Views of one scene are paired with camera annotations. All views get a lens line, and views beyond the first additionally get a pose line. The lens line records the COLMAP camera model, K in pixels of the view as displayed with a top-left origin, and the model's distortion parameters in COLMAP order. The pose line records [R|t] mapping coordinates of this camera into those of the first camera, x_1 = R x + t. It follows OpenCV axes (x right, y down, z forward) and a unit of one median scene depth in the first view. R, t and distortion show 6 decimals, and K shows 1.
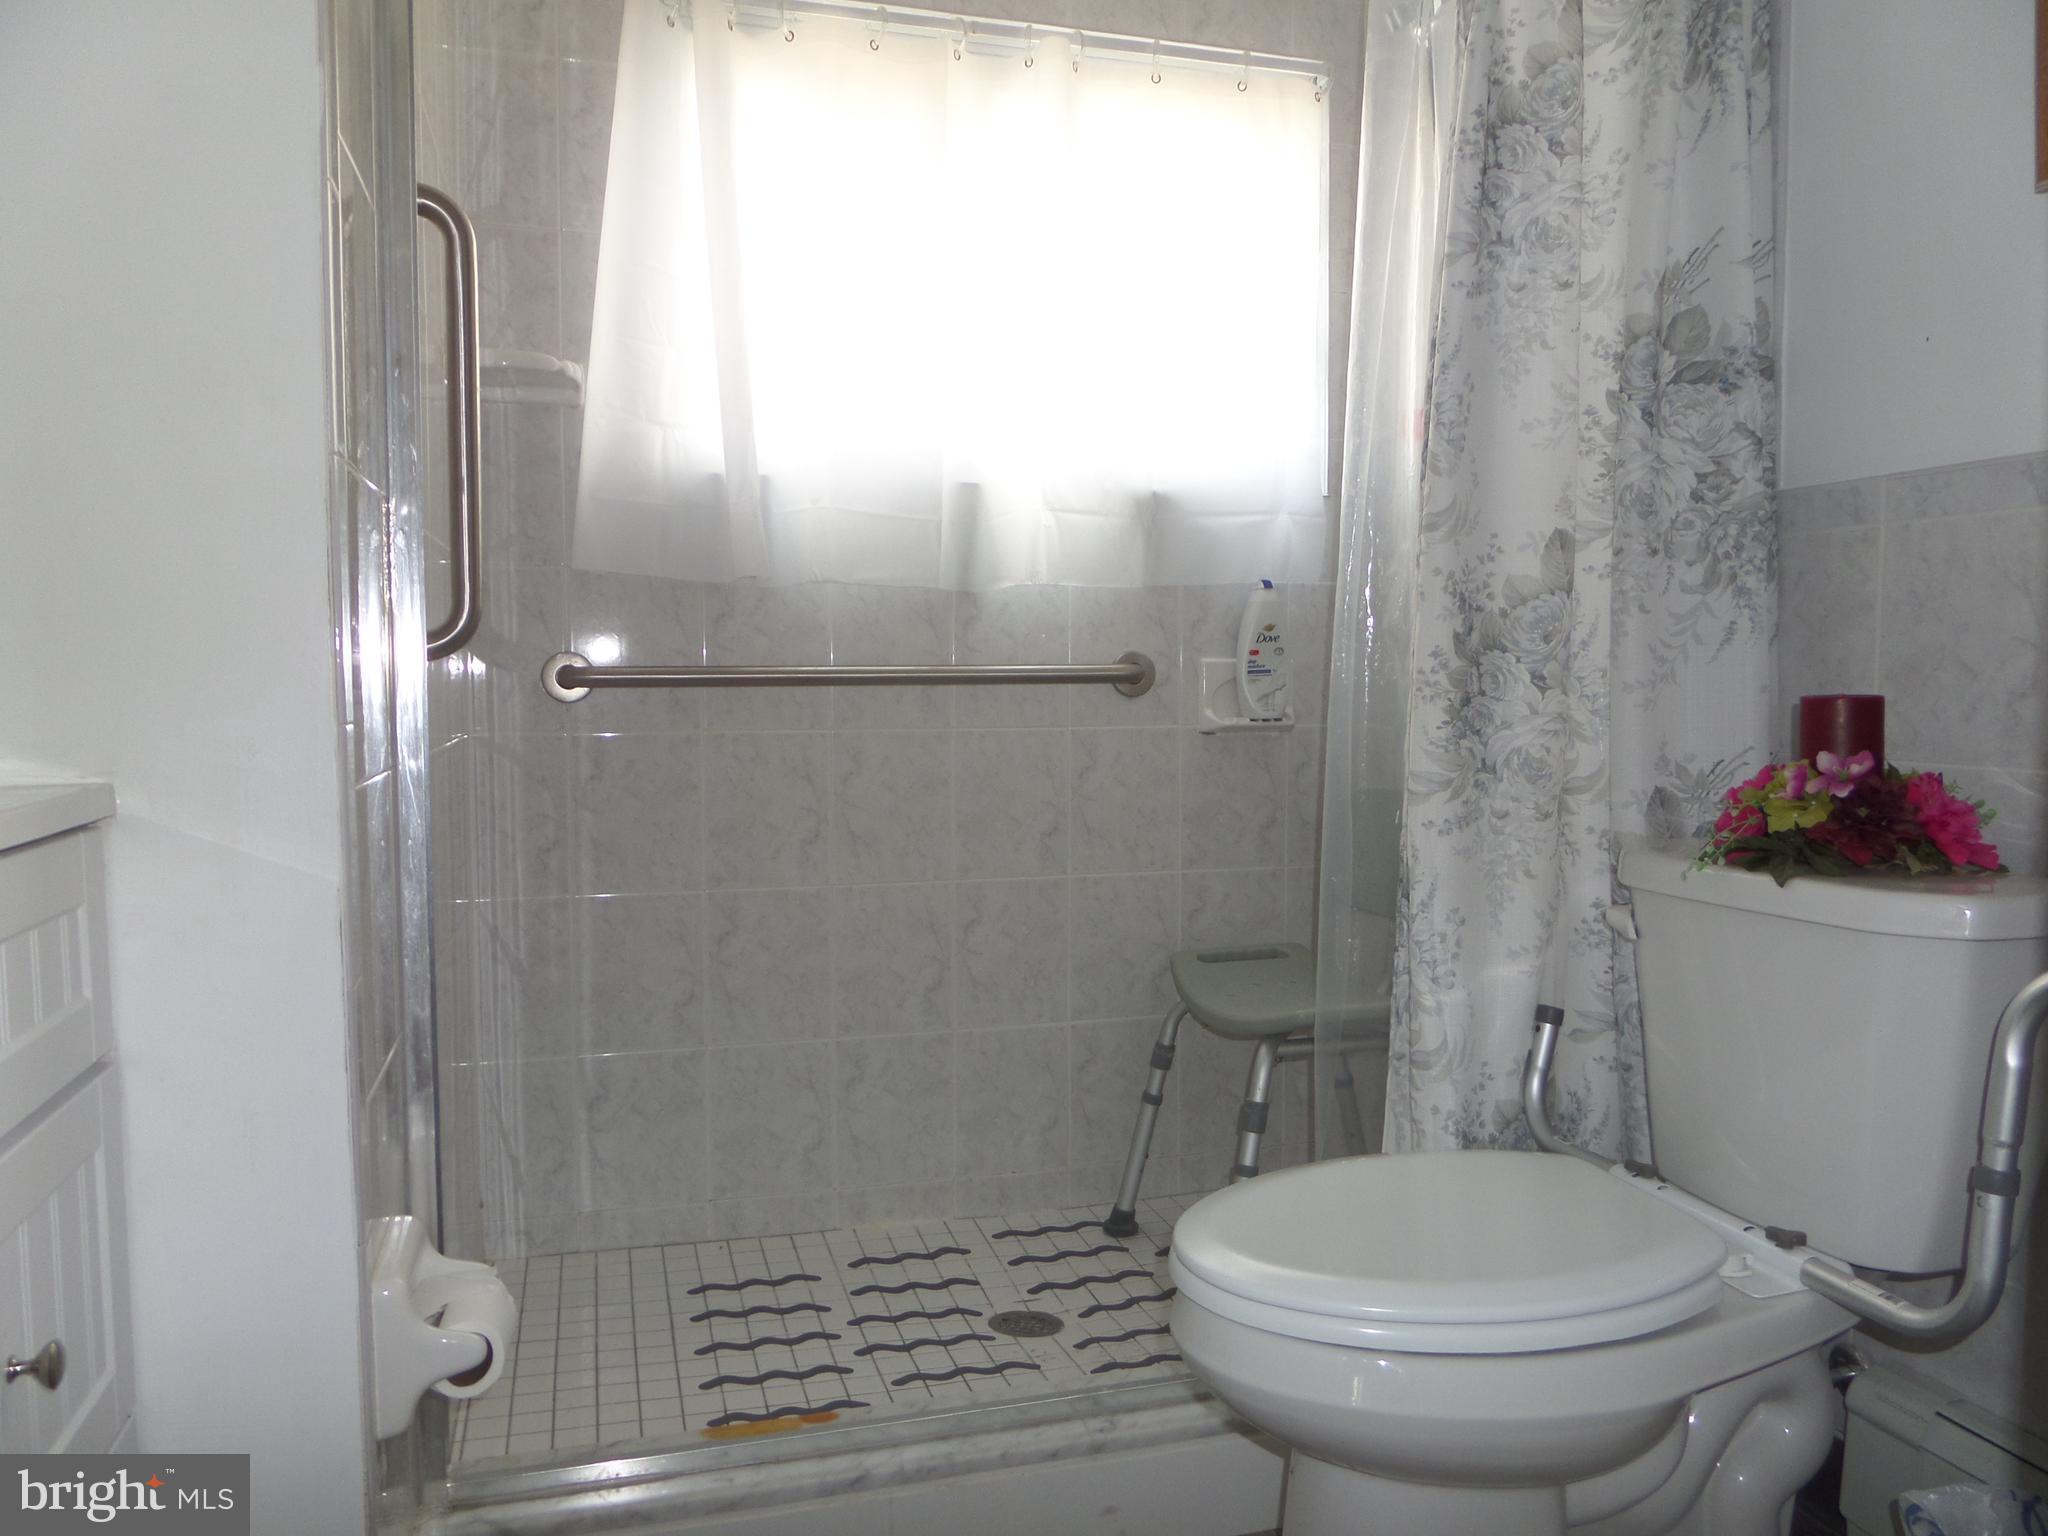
lens RADIAL K [[1473.4, 0, 1024.9], [0, 1473.4, 769.5], [0, 0, 1]] dist [-0.025082, -0.003509]
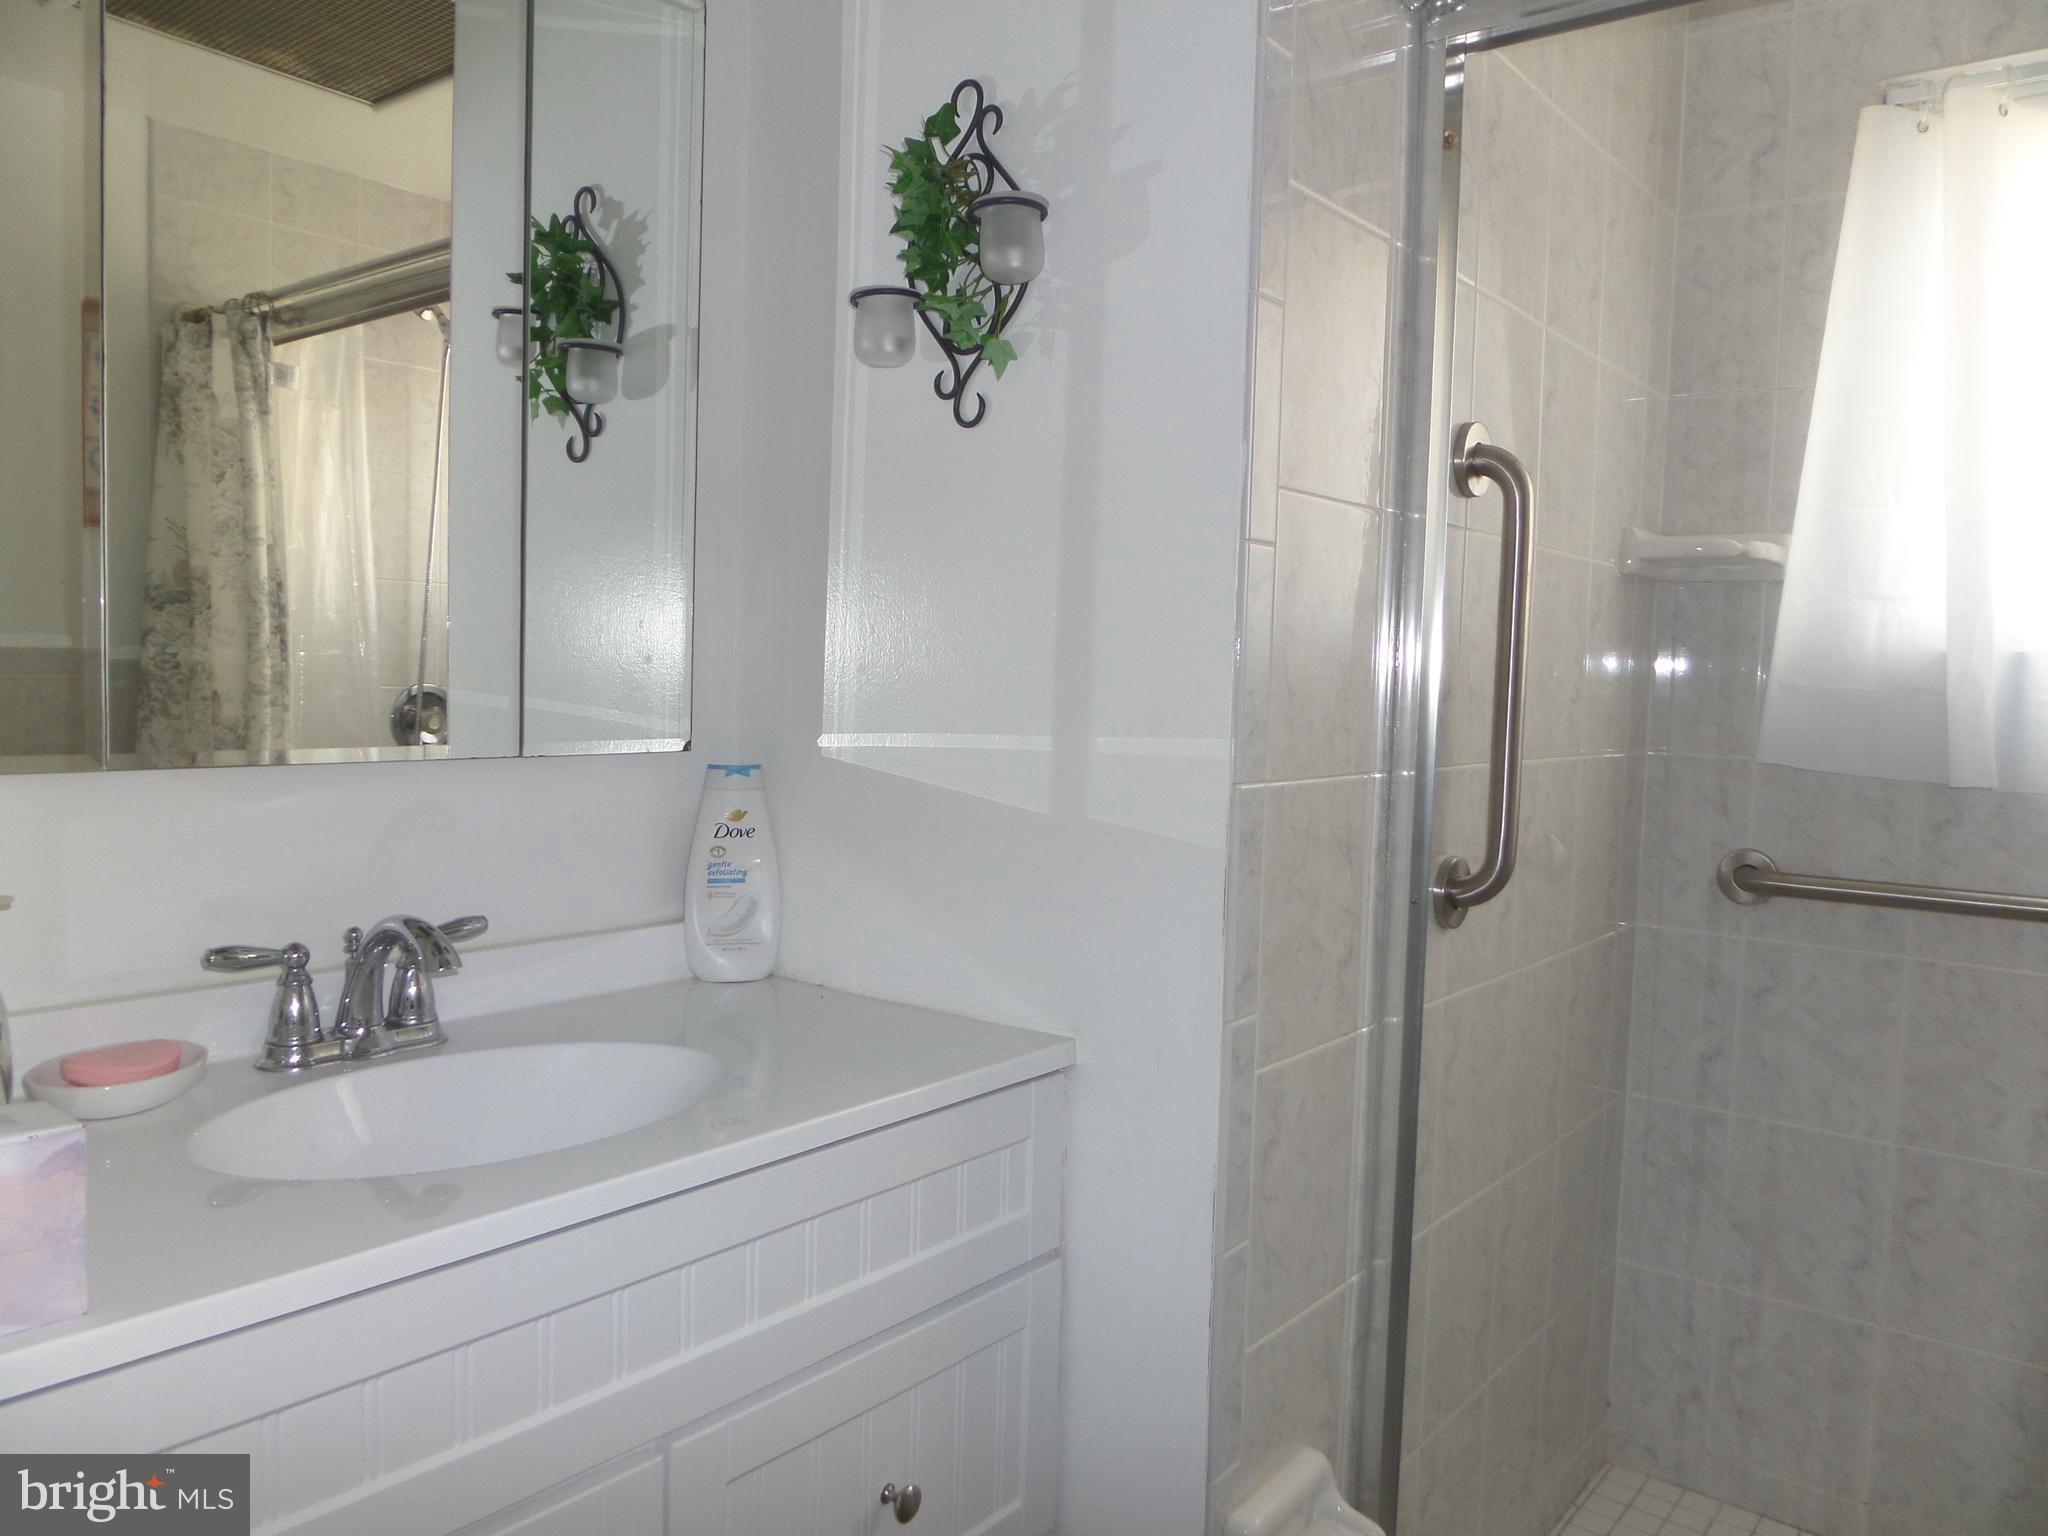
lens RADIAL K [[1473.4, 0, 1022.3], [0, 1473.4, 764.7], [0, 0, 1]] dist [-0.025082, -0.003509]
pose [[0.567630, 0.067967, -0.820474, 0.177494], [-0.079208, 0.996472, 0.027748, -0.123355], [0.819465, 0.049237, 0.571011, 0.107888]]
